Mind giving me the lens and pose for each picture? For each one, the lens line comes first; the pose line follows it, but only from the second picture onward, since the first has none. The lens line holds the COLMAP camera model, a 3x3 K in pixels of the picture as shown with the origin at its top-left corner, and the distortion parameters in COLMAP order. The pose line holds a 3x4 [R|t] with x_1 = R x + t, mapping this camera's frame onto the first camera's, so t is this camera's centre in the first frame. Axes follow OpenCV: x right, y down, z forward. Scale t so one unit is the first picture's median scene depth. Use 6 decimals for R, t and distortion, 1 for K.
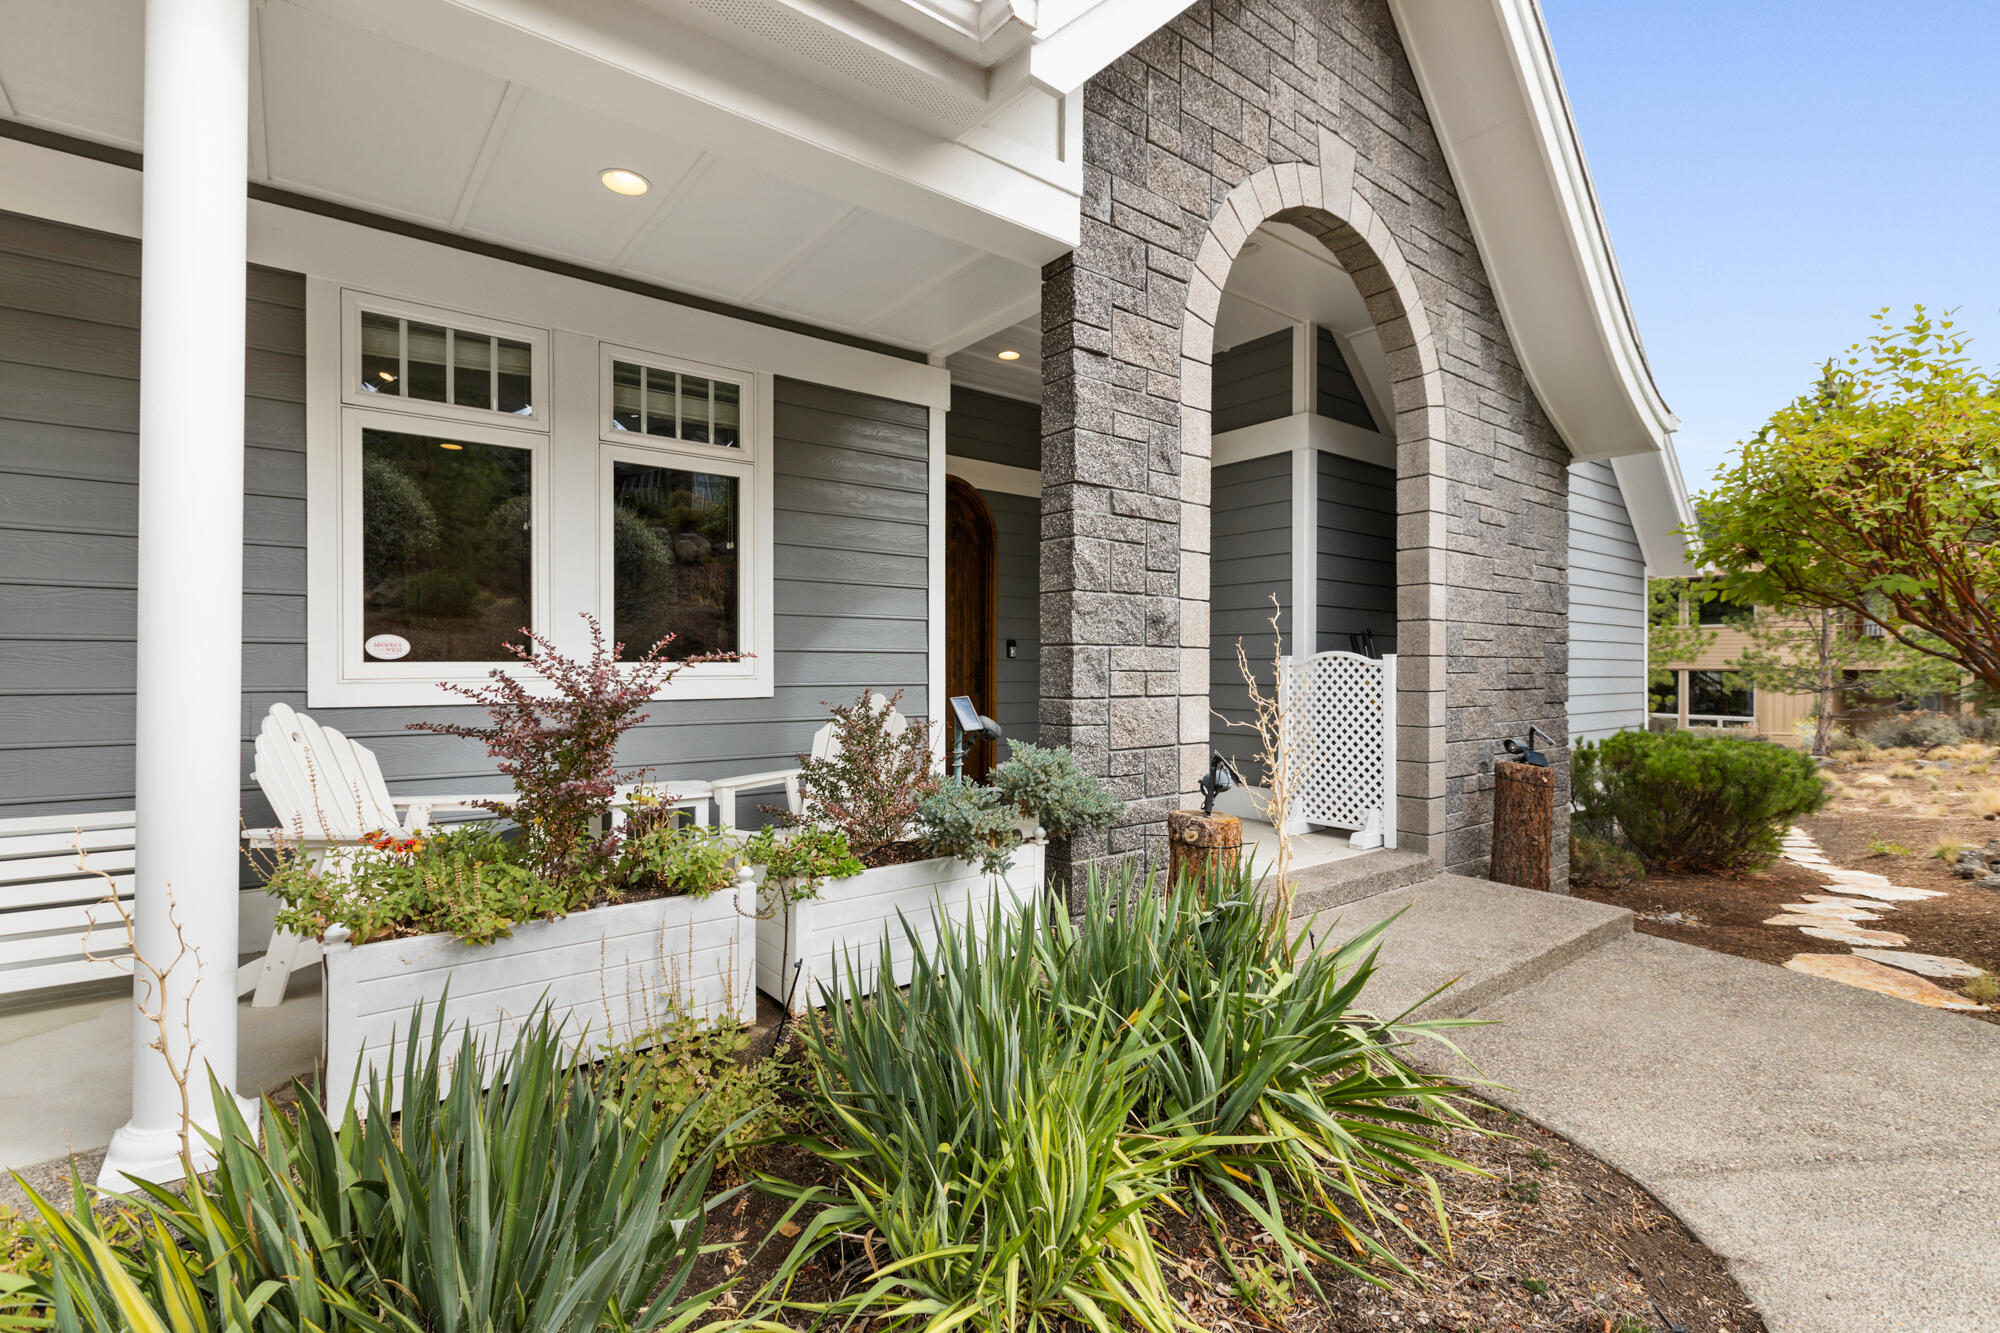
lens RADIAL K [[917.2, 0, 997.0], [0, 917.2, 663.4], [0, 0, 1]] dist [0.003211, 0.000201]
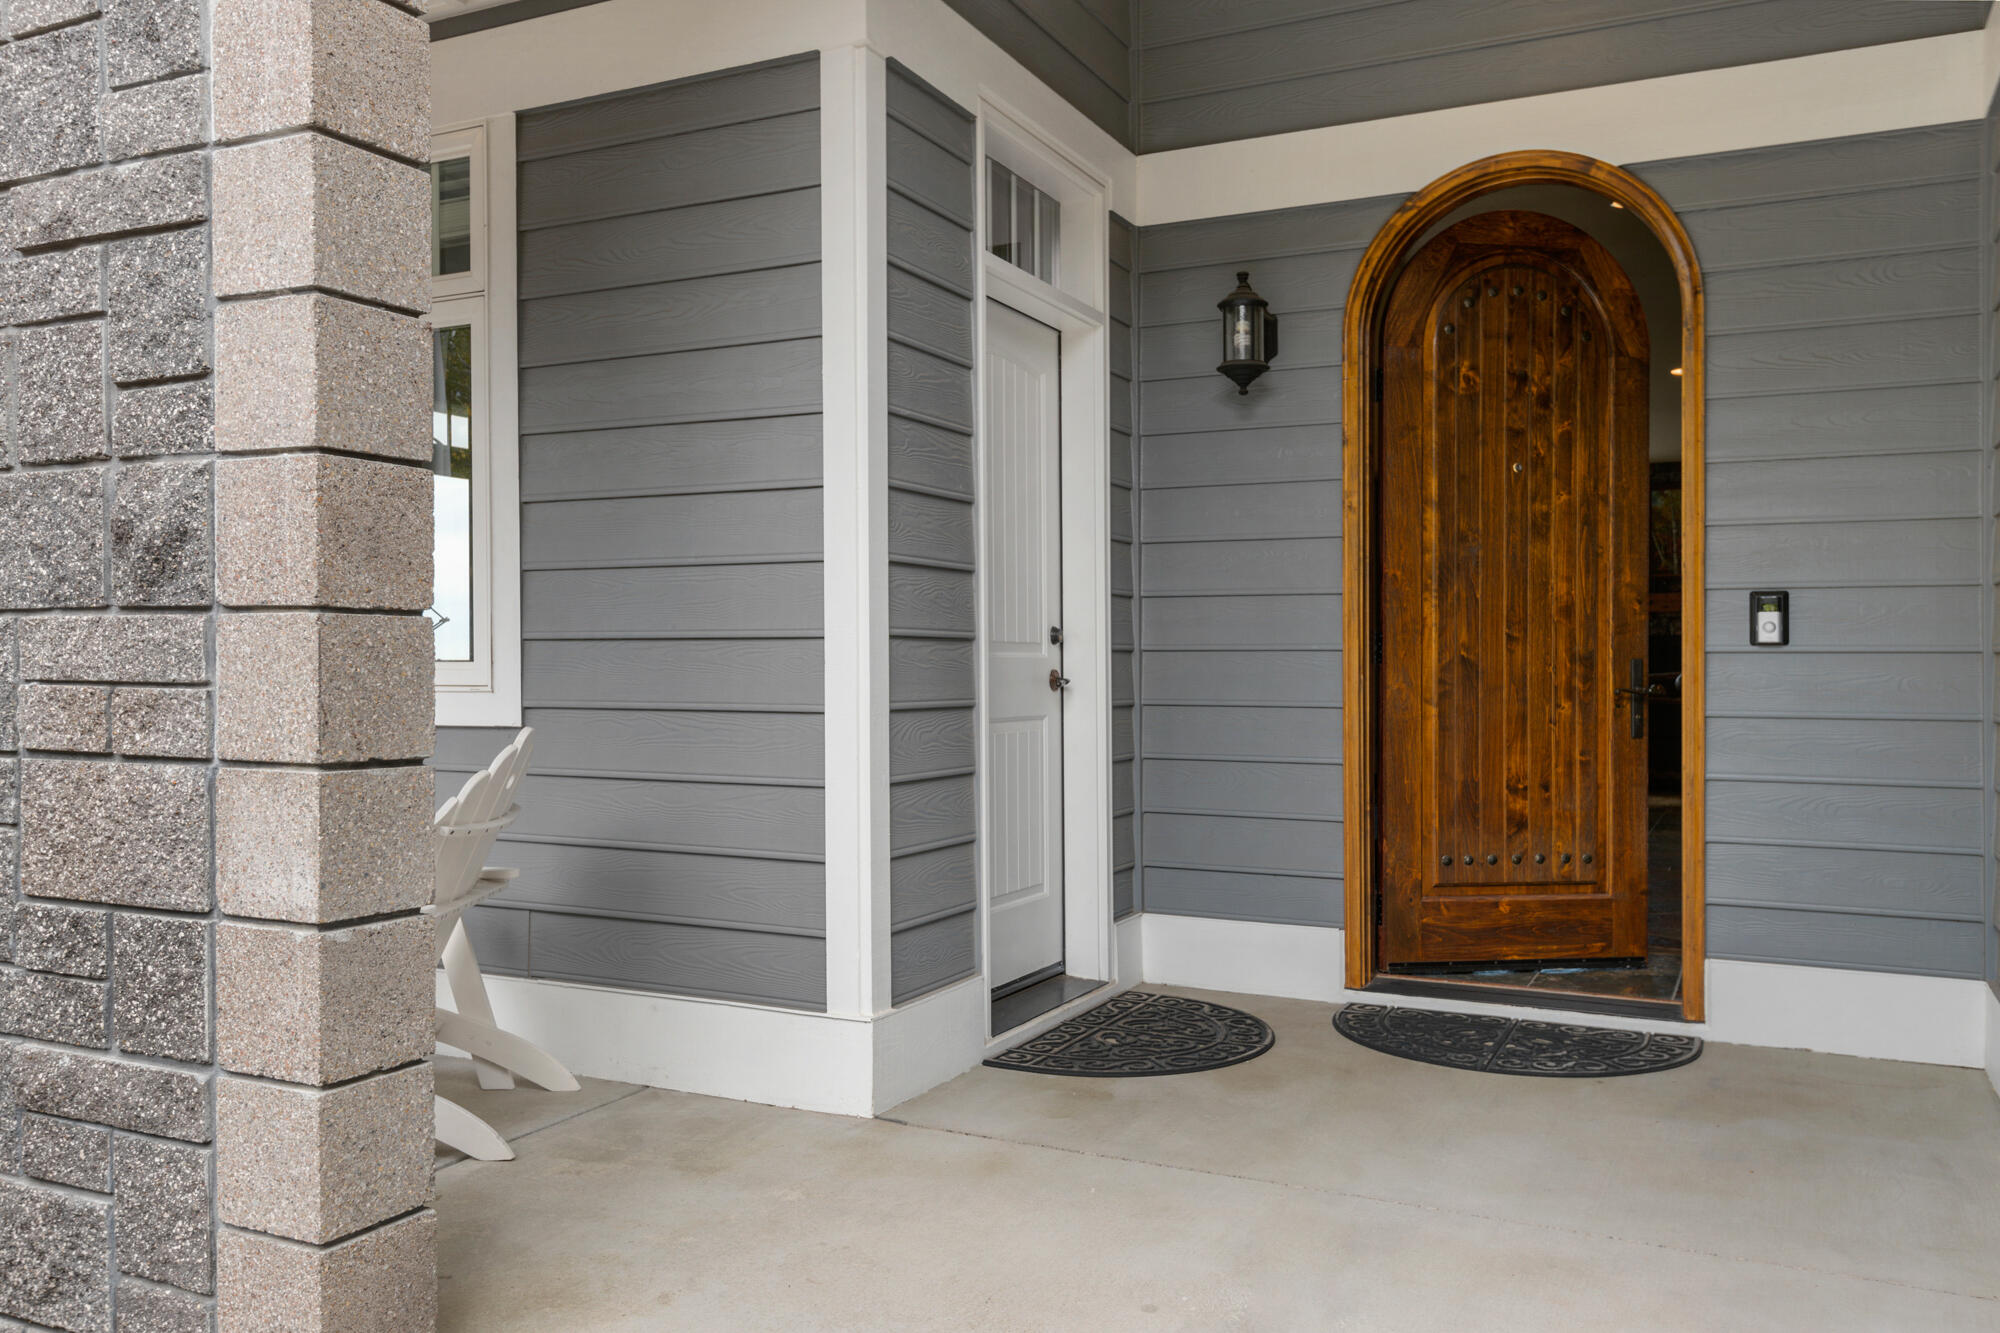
lens RADIAL K [[1542.8, 0, 1001.5], [0, 1542.8, 671.1], [0, 0, 1]] dist [-0.005997, -0.002837]
pose [[0.430014, 0.003086, -0.902817, 0.799124], [0.000102, 0.999994, 0.003467, 0.001882], [0.902822, -0.001583, 0.430011, 1.020533]]
